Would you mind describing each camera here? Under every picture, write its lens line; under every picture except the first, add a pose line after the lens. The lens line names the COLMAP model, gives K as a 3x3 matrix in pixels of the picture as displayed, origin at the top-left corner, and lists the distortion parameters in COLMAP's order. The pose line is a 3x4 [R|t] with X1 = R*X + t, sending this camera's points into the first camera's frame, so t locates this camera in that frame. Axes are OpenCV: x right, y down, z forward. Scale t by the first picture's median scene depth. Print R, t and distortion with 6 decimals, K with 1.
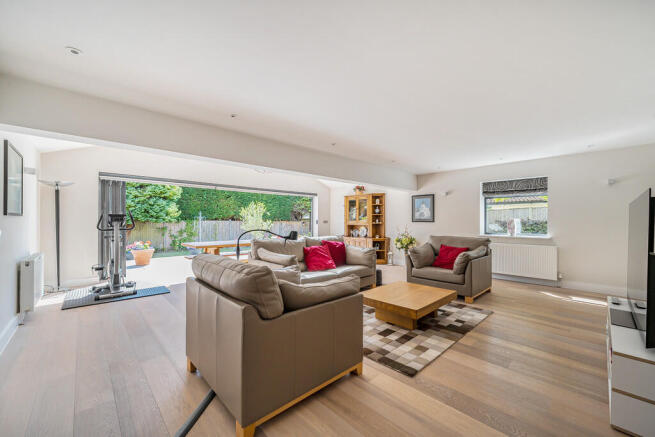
lens RADIAL K [[255.4, 0, 327.7], [0, 255.4, 222.3], [0, 0, 1]] dist [0.001678, -0.000118]
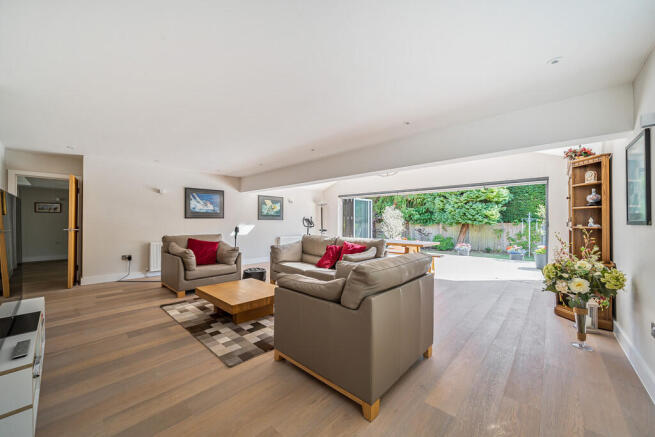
lens RADIAL K [[245.5, 0, 328.3], [0, 245.5, 217.7], [0, 0, 1]] dist [-0.000701, 0.000065]
pose [[0.083182, -0.022551, -0.996279, 1.284005], [-0.009067, 0.999685, -0.023385, 0.003315], [0.996493, 0.010978, 0.082951, 1.200305]]
